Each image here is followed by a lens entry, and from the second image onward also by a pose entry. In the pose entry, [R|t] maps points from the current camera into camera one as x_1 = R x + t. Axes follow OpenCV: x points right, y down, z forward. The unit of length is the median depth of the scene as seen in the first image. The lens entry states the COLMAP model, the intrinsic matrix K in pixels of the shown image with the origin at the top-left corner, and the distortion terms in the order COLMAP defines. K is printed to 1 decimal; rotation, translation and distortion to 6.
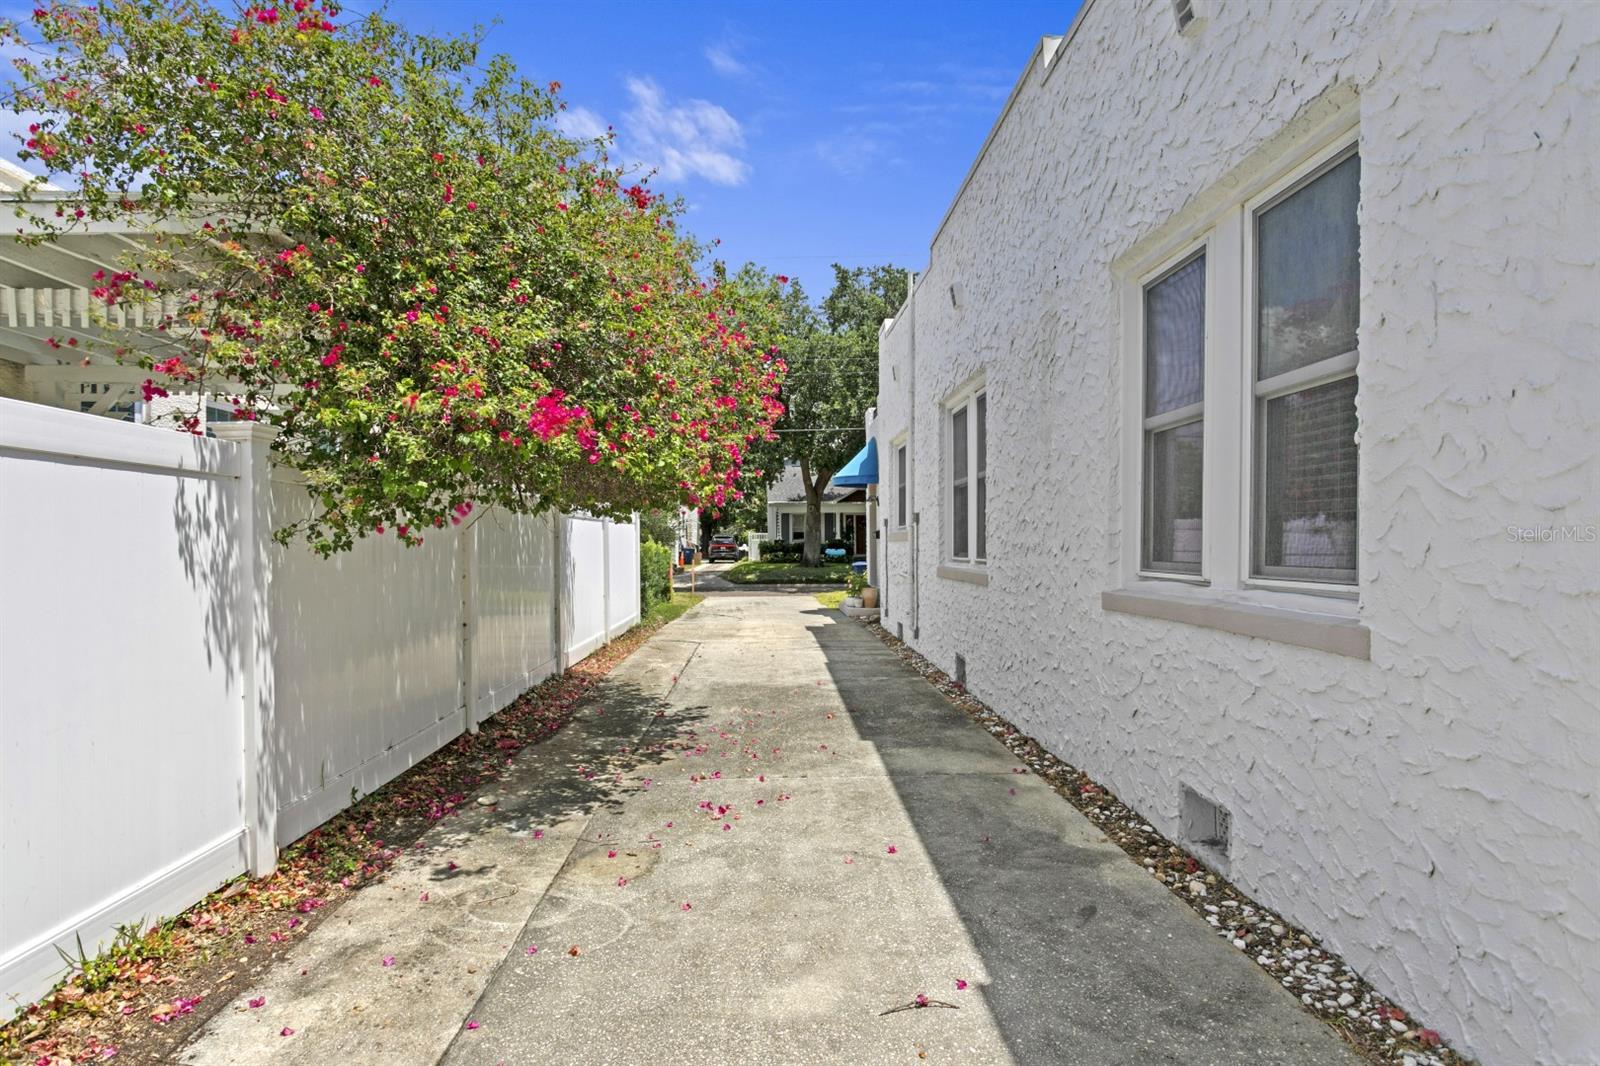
lens RADIAL K [[784.1, 0, 790.9], [0, 784.1, 535.7], [0, 0, 1]] dist [-0.001707, -0.000304]
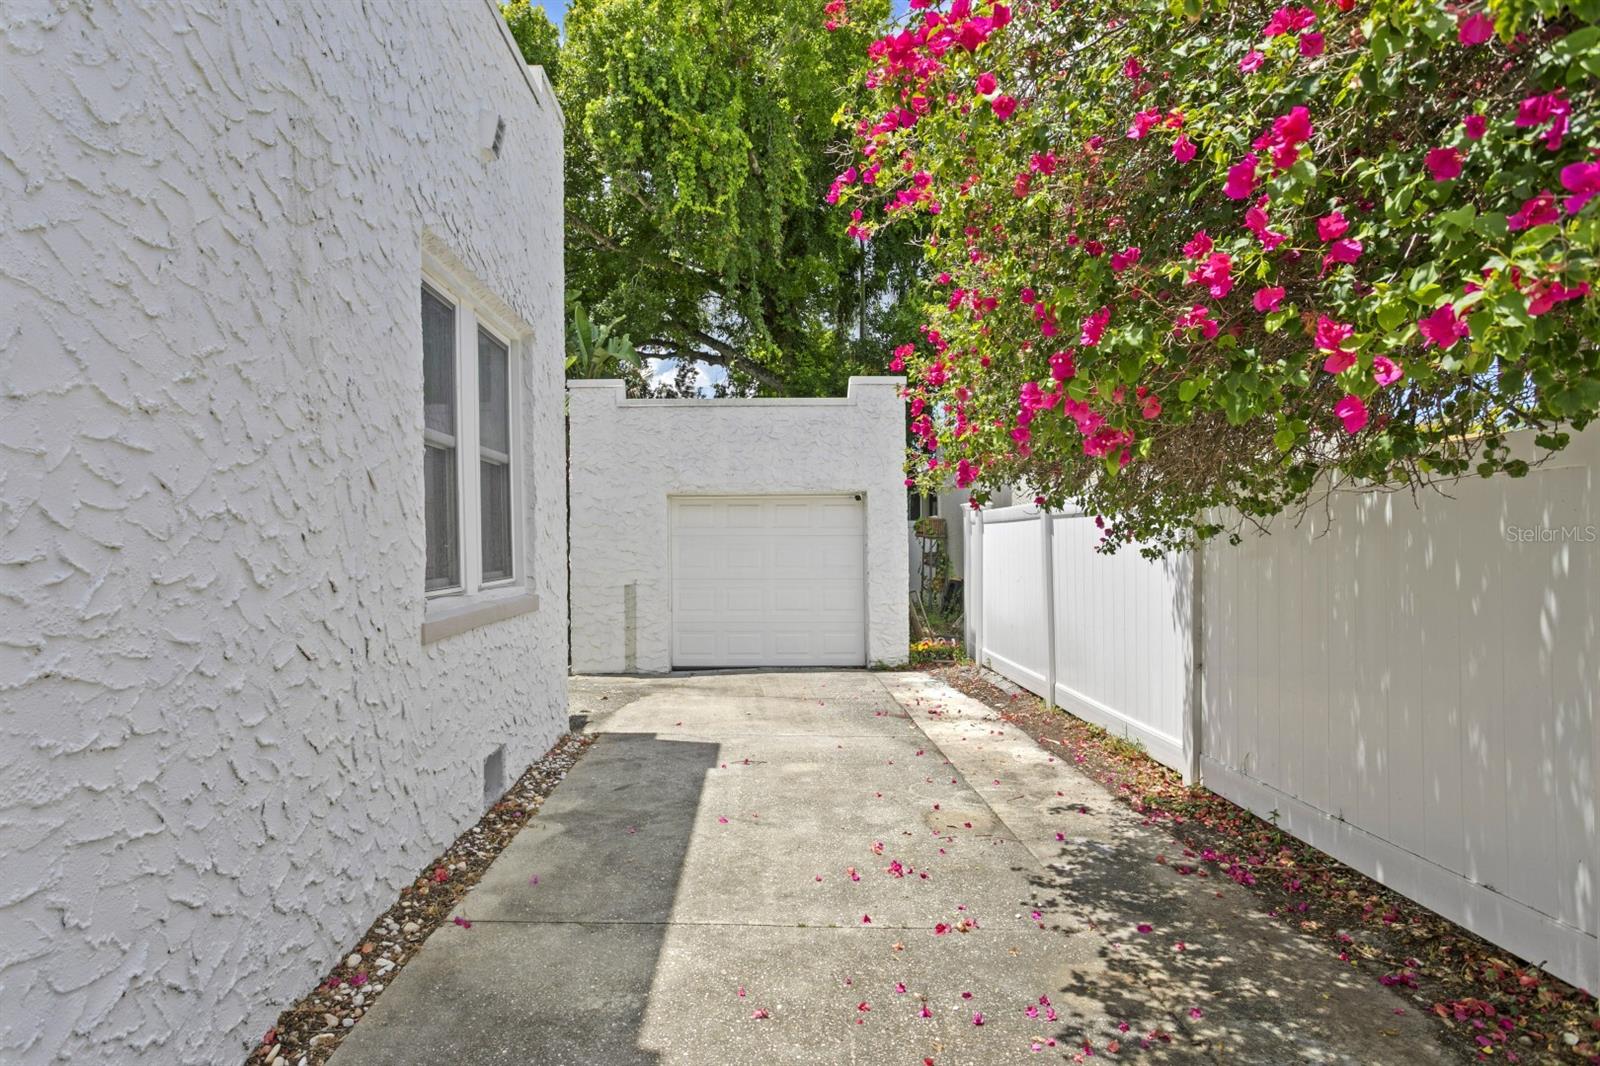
lens RADIAL K [[837.4, 0, 777.0], [0, 837.4, 537.1], [0, 0, 1]] dist [-0.003145, 0.000744]
pose [[-0.999893, 0.011939, 0.008398, 0.031461], [0.011820, 0.999831, -0.014067, -0.000505], [-0.008565, -0.013967, -0.999866, 1.946632]]
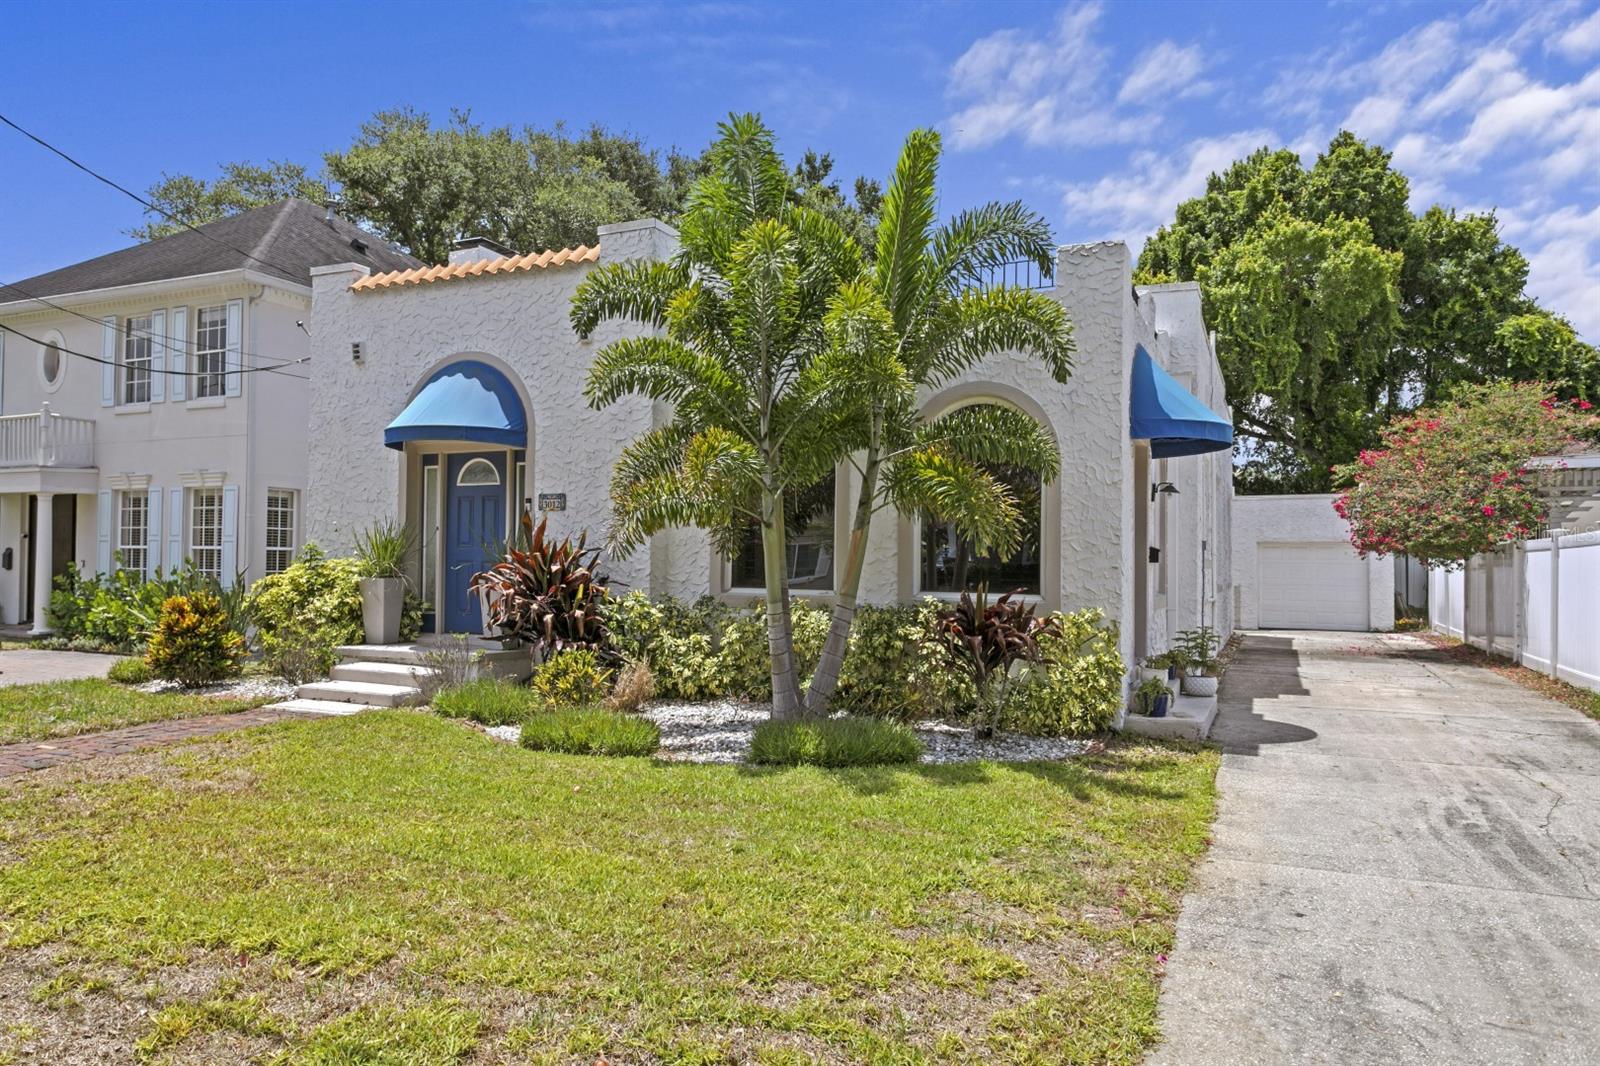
lens RADIAL K [[1083.3, 0, 765.2], [0, 1083.3, 535.7], [0, 0, 1]] dist [-0.002774, -0.001947]
pose [[-0.889698, 0.010128, 0.456438, 0.032185], [-0.006040, 0.999405, -0.033949, 0.009309], [-0.456510, -0.032961, -0.889107, 3.149607]]
